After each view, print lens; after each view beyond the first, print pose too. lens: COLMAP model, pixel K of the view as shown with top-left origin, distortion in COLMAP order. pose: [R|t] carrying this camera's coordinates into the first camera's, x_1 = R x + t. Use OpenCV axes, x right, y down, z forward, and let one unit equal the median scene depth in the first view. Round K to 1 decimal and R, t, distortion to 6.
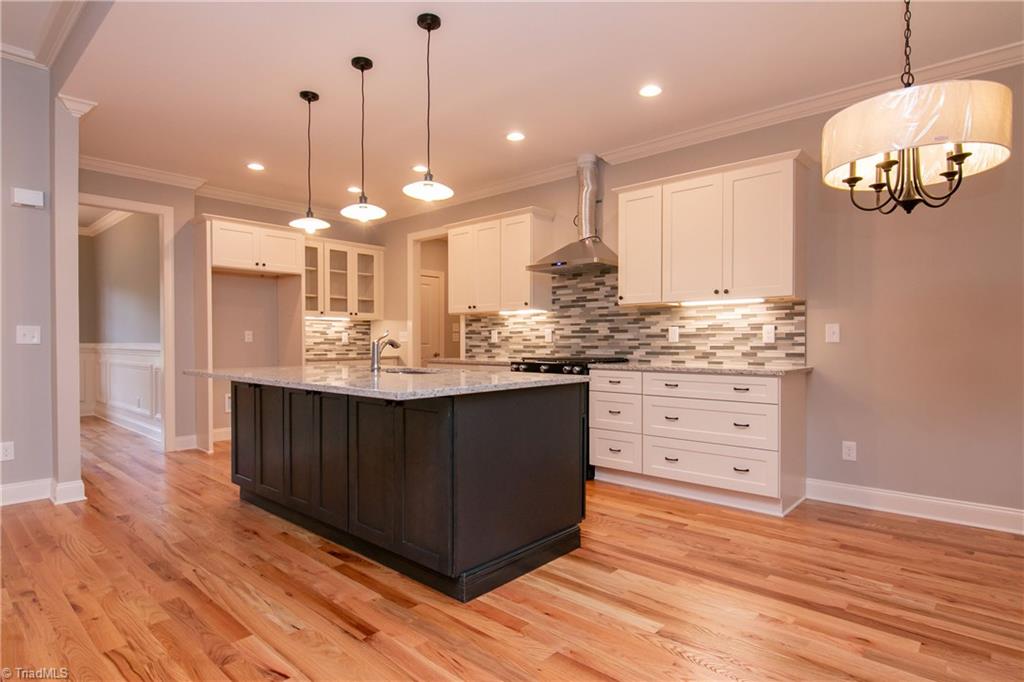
lens RADIAL K [[524.7, 0, 521.4], [0, 524.7, 353.5], [0, 0, 1]] dist [-0.002849, -0.001386]
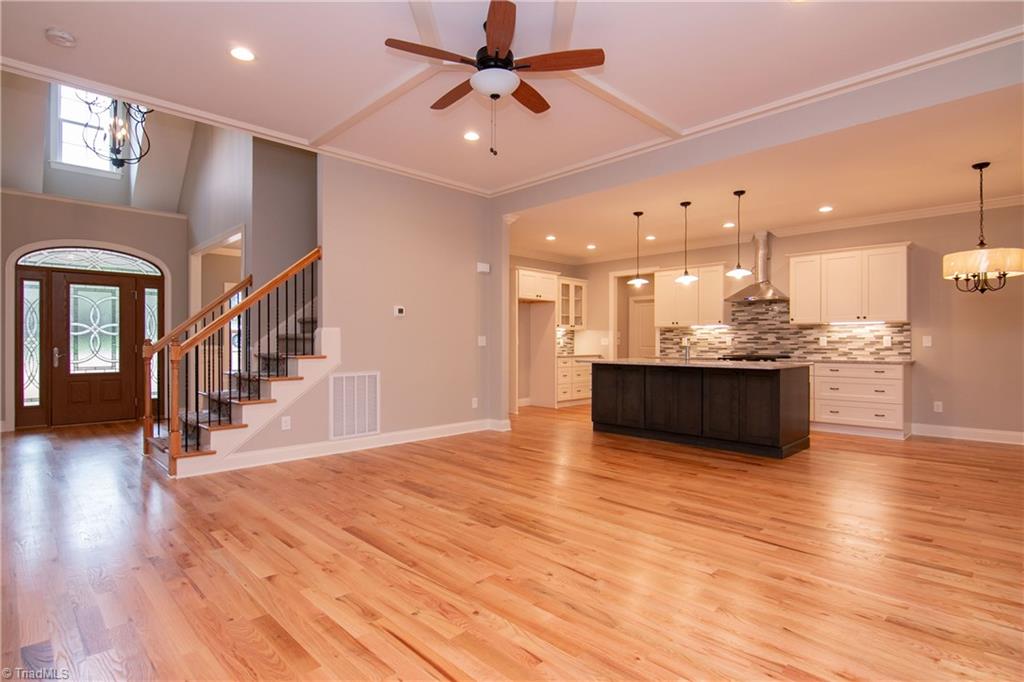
lens RADIAL K [[524.7, 0, 516.6], [0, 524.7, 347.2], [0, 0, 1]] dist [-0.002849, -0.001386]
pose [[0.997031, 0.003883, -0.076898, -0.489193], [-0.005263, 0.999829, -0.017756, 0.015054], [0.076816, 0.018108, 0.996881, -0.650070]]
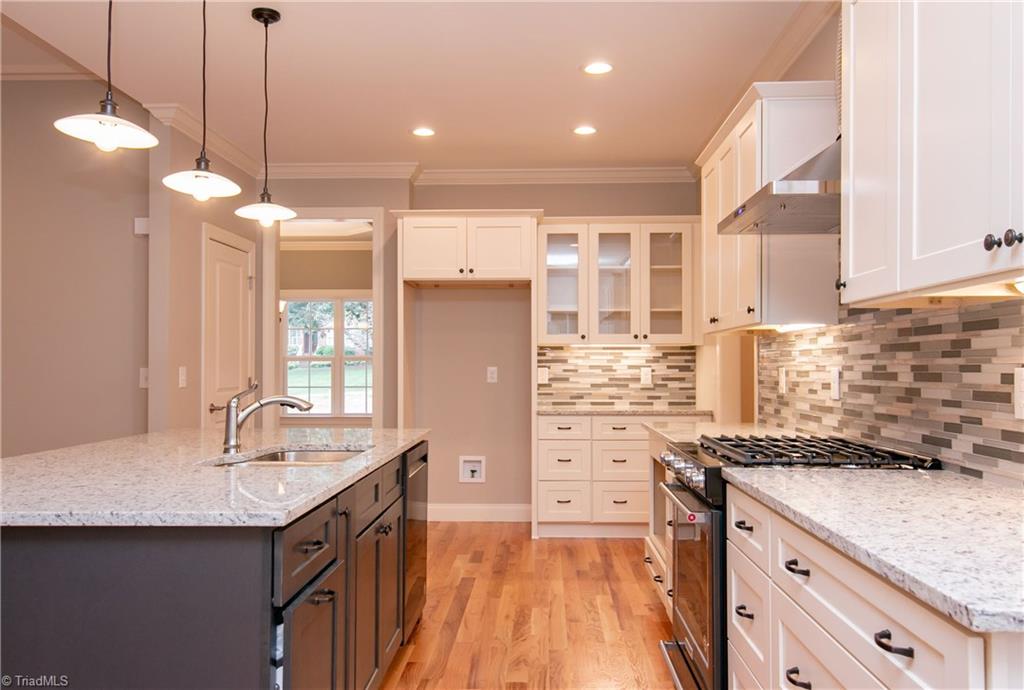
lens RADIAL K [[810.0, 0, 534.0], [0, 810.0, 362.8], [0, 0, 1]] dist [-0.030812, -0.001409]
pose [[0.635616, -0.002332, -0.772002, 0.409775], [-0.019984, 0.999611, -0.019472, -0.034953], [0.771747, 0.027805, 0.635322, 0.445929]]
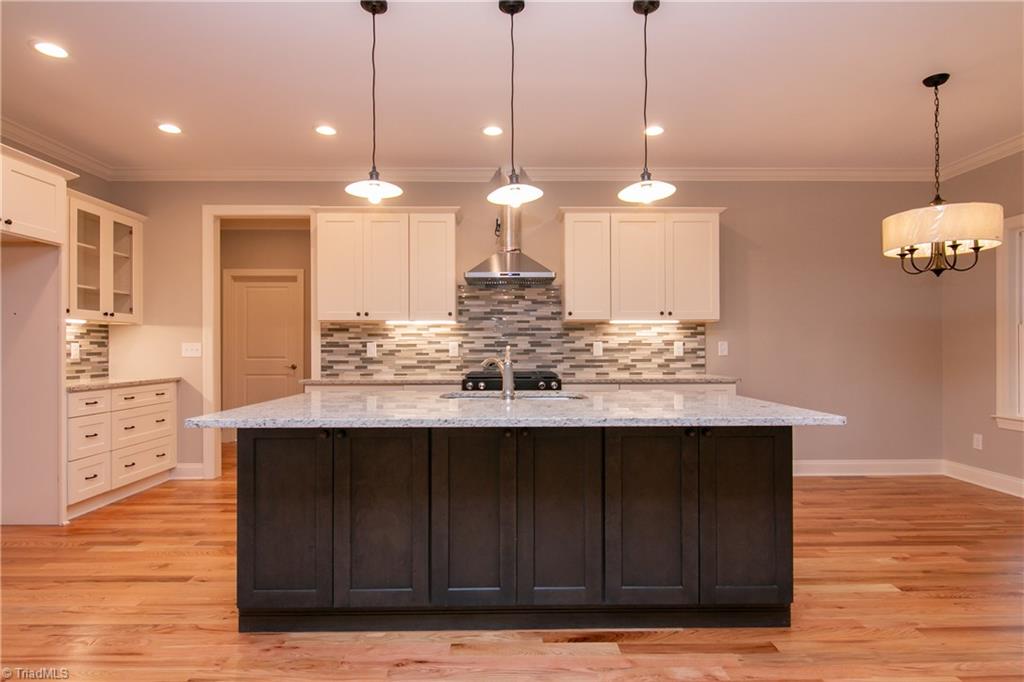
lens RADIAL K [[531.2, 0, 509.9], [0, 531.2, 346.4], [0, 0, 1]] dist [0.002302, -0.001171]
pose [[0.747750, 0.002874, 0.663974, -0.517547], [0.018255, 0.999524, -0.024884, -0.015208], [-0.663730, 0.030728, 0.747341, 0.260436]]
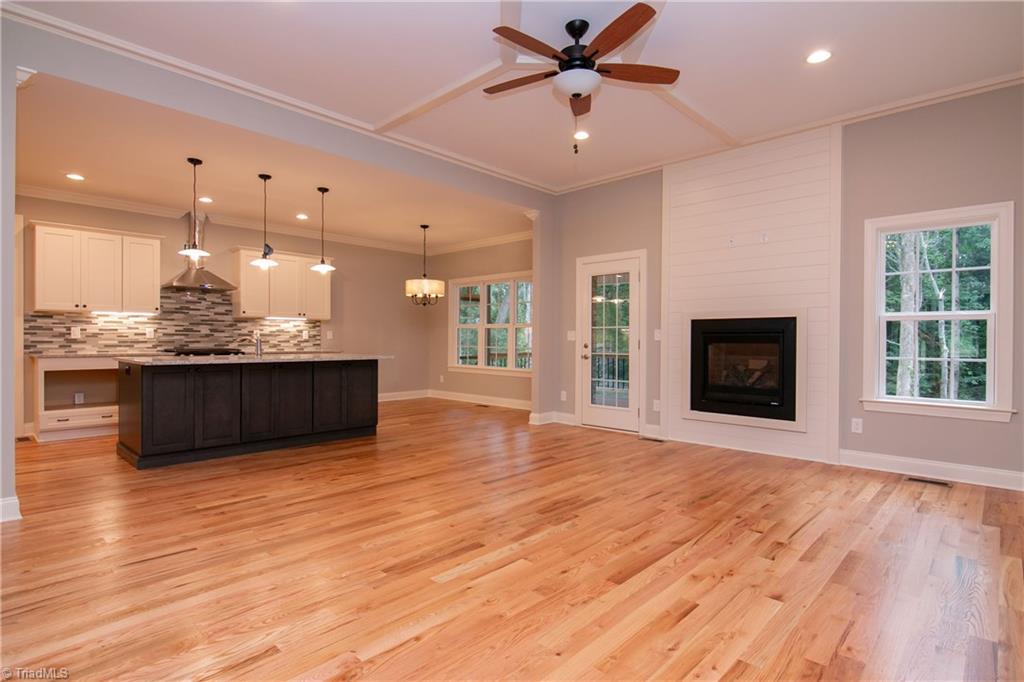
lens RADIAL K [[524.7, 0, 510.4], [0, 524.7, 338.5], [0, 0, 1]] dist [-0.002849, -0.001386]
pose [[0.039351, 0.002829, 0.999221, -1.260637], [0.020029, 0.999793, -0.003619, 0.000987], [-0.999025, 0.020156, 0.039286, 0.077637]]
